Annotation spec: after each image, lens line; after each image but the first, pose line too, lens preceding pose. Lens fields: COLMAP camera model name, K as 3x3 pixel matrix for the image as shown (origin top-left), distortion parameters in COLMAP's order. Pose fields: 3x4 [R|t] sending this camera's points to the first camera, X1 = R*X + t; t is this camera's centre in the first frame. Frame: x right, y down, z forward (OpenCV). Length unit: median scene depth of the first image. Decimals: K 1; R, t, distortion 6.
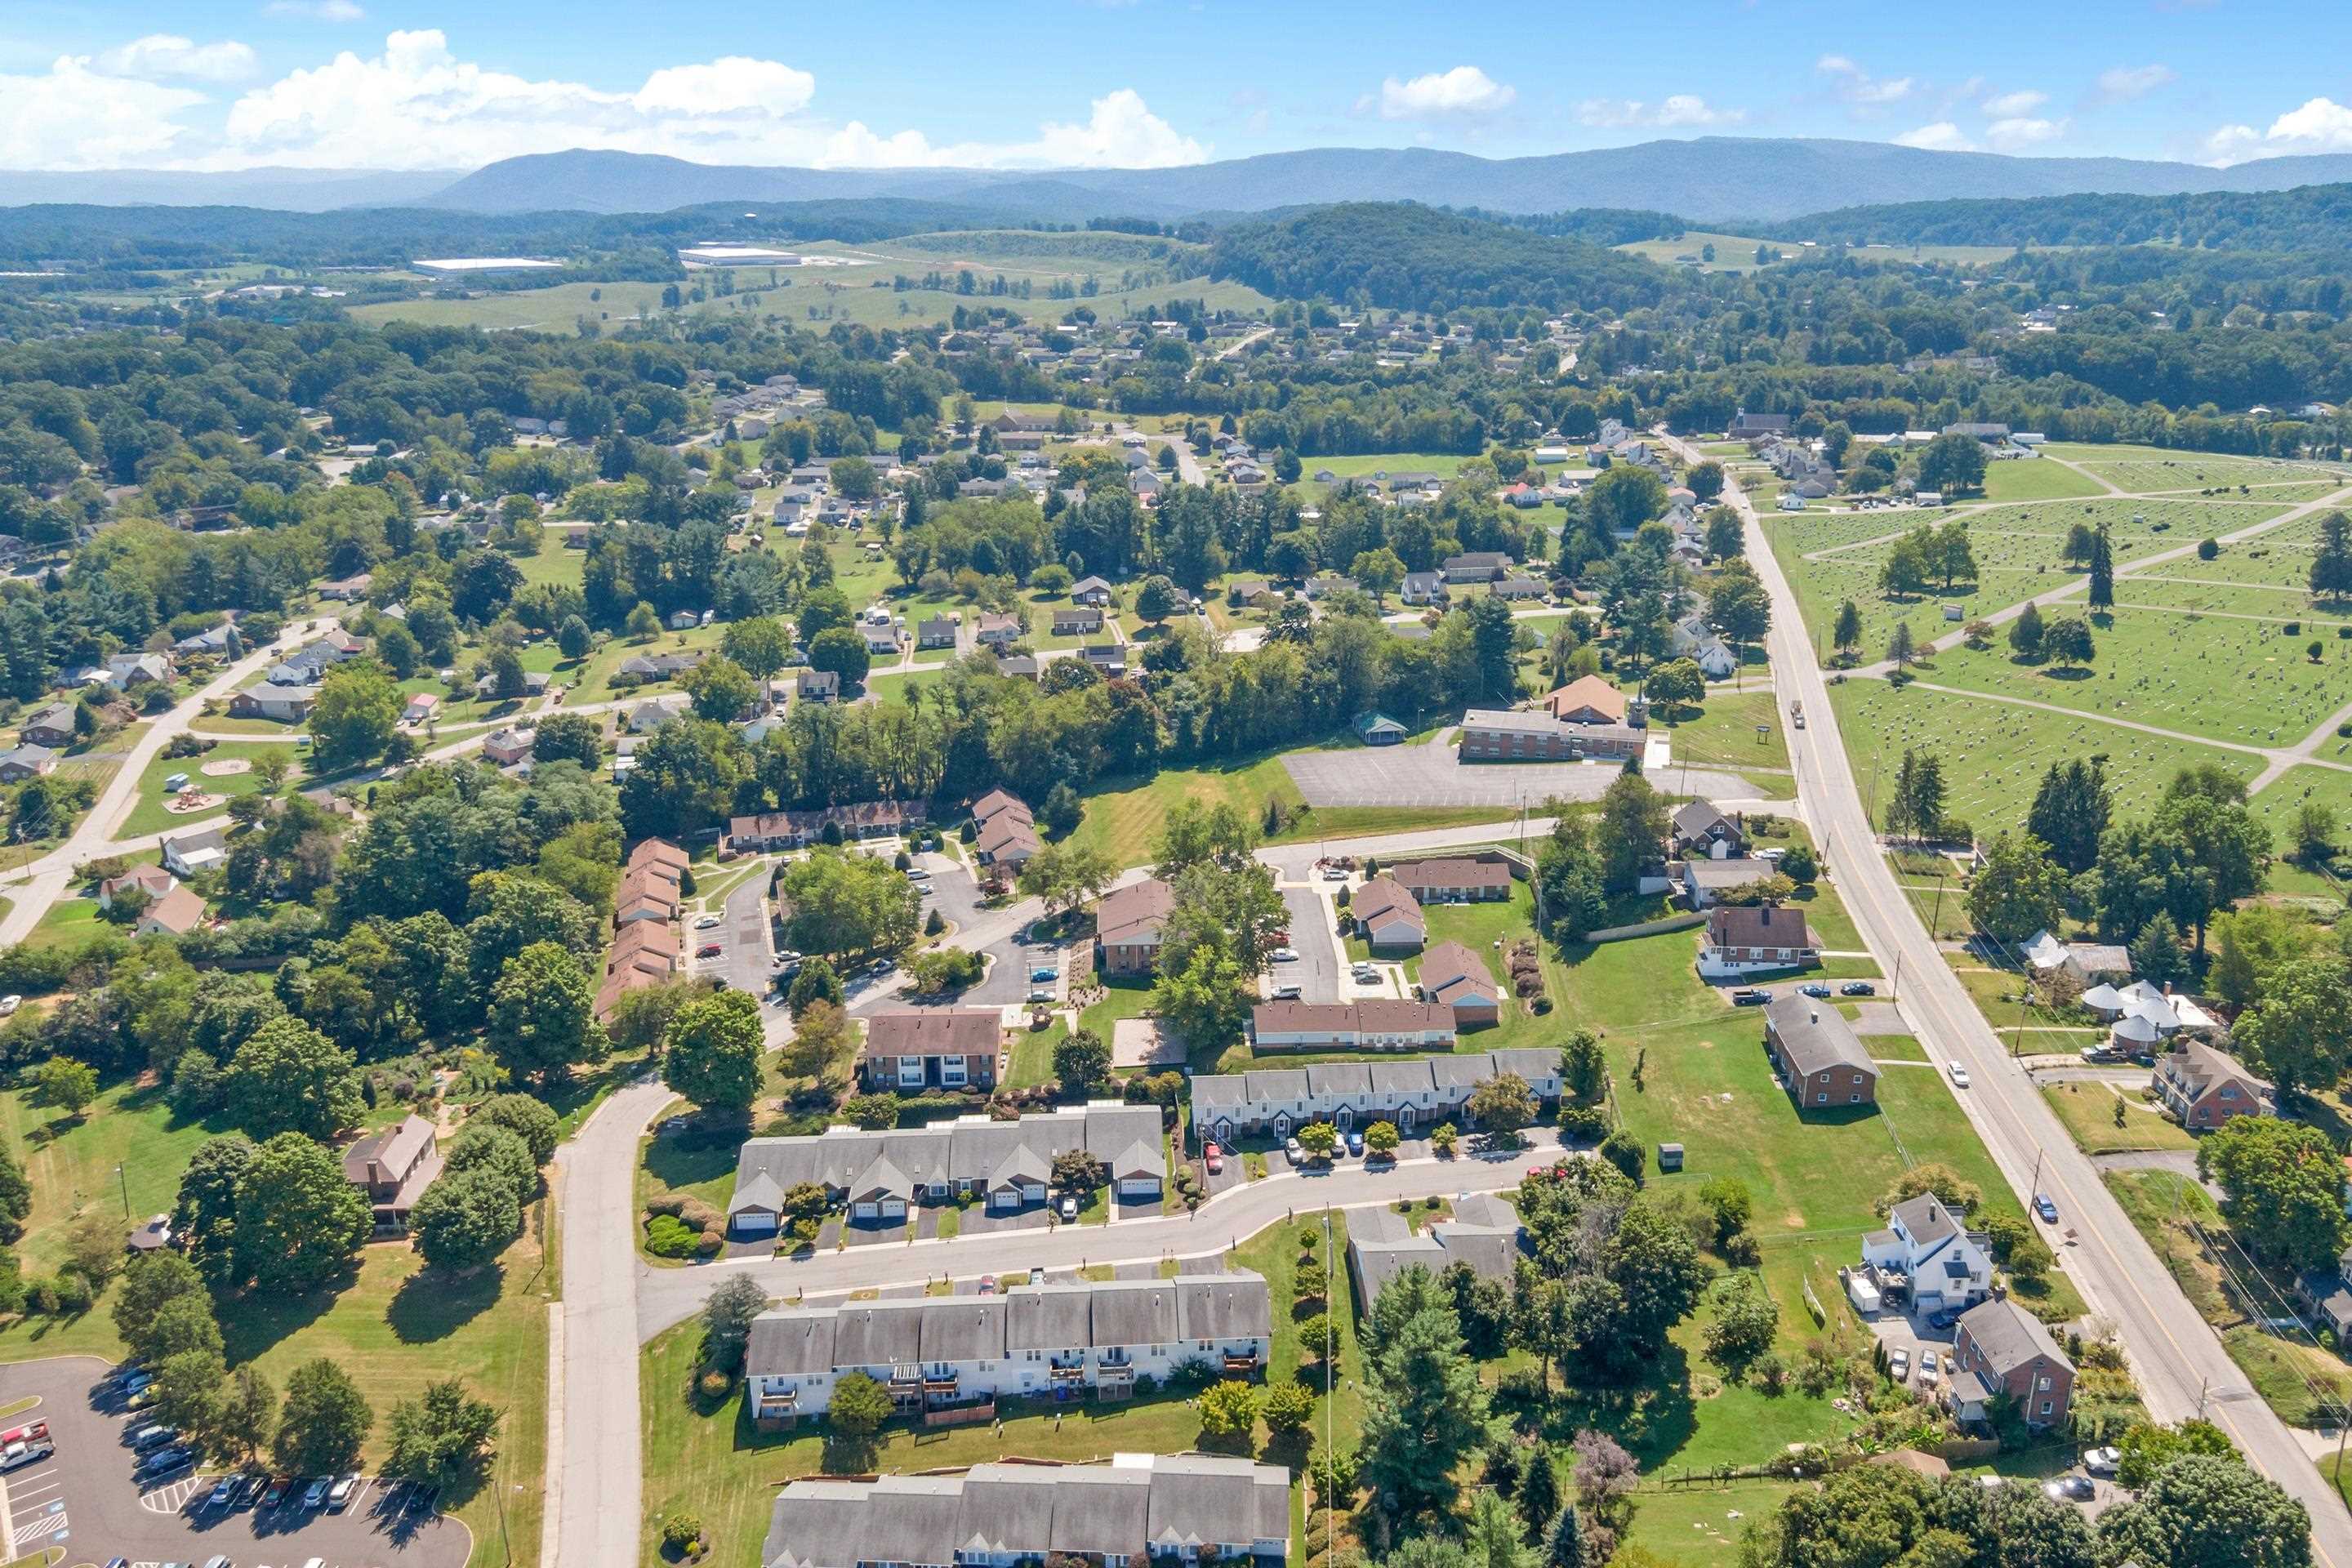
lens RADIAL K [[1811.4, 0, 1178.6], [0, 1811.4, 849.2], [0, 0, 1]] dist [0.023444, -0.035385]
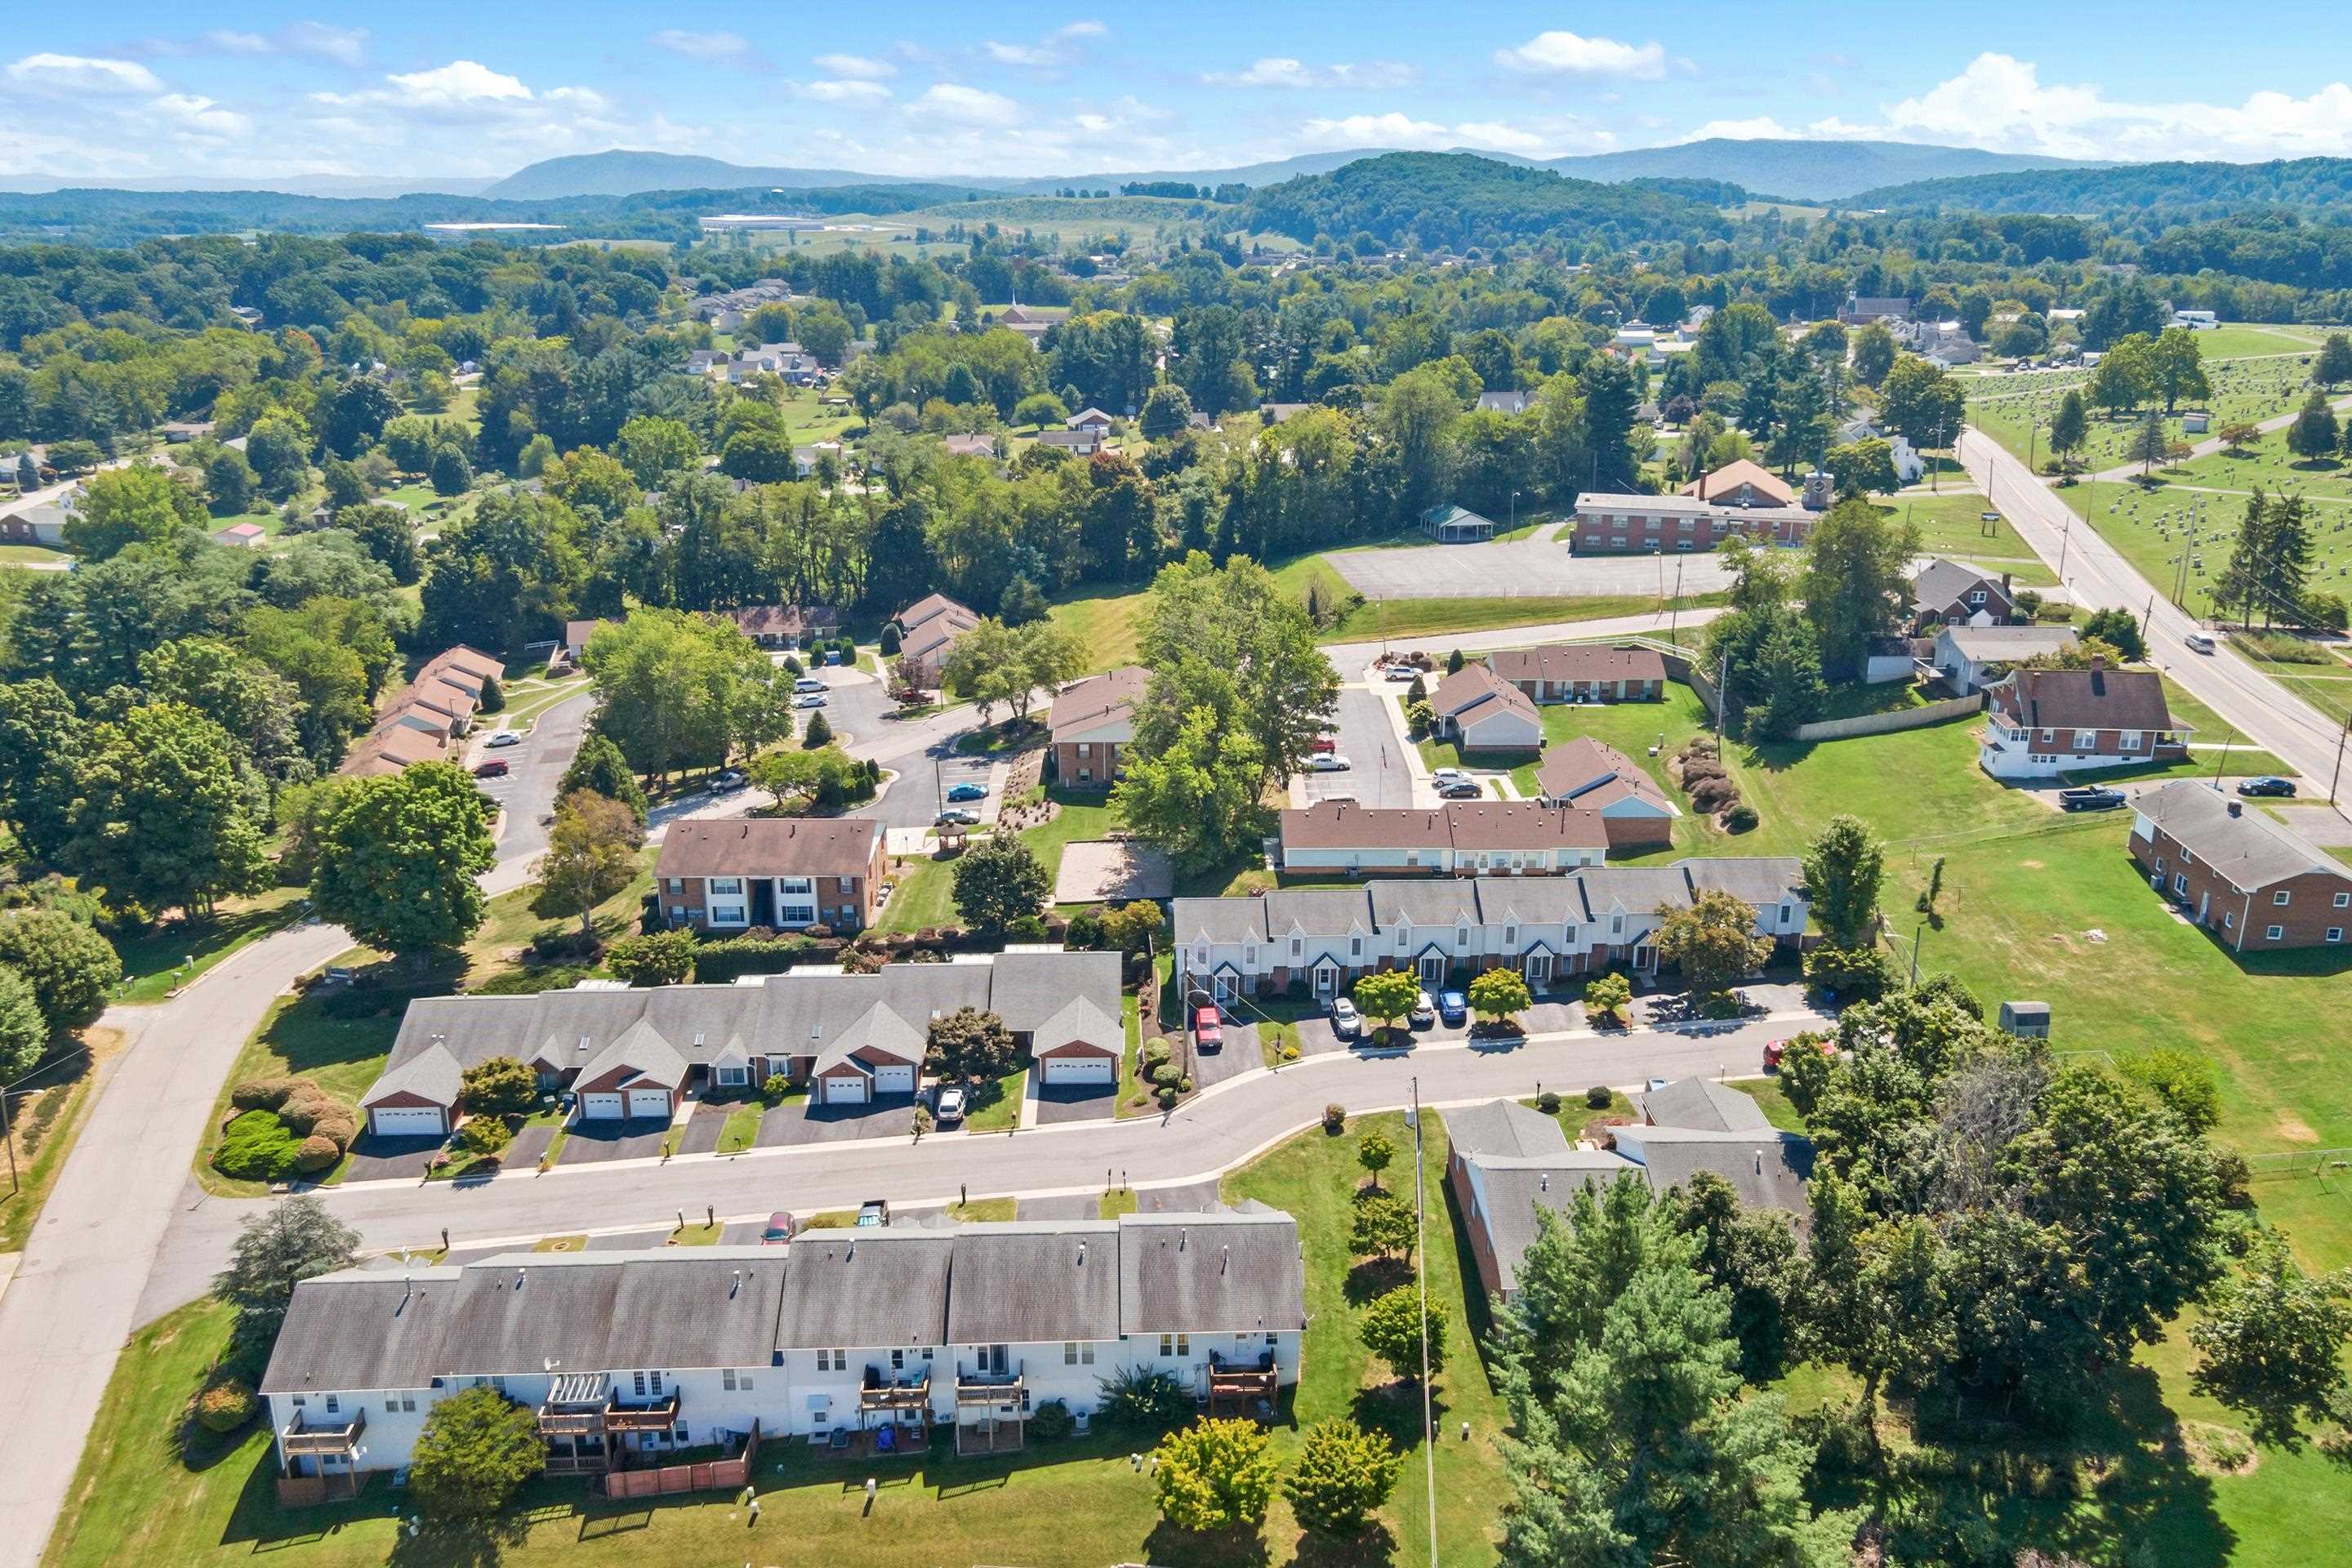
lens RADIAL K [[1811.4, 0, 1178.6], [0, 1811.4, 849.2], [0, 0, 1]] dist [0.023444, -0.035385]
pose [[0.999760, 0.010820, -0.019069, 0.019982], [-0.010988, 0.999902, -0.008716, 0.115707], [0.018972, 0.008923, 0.999780, 0.409191]]
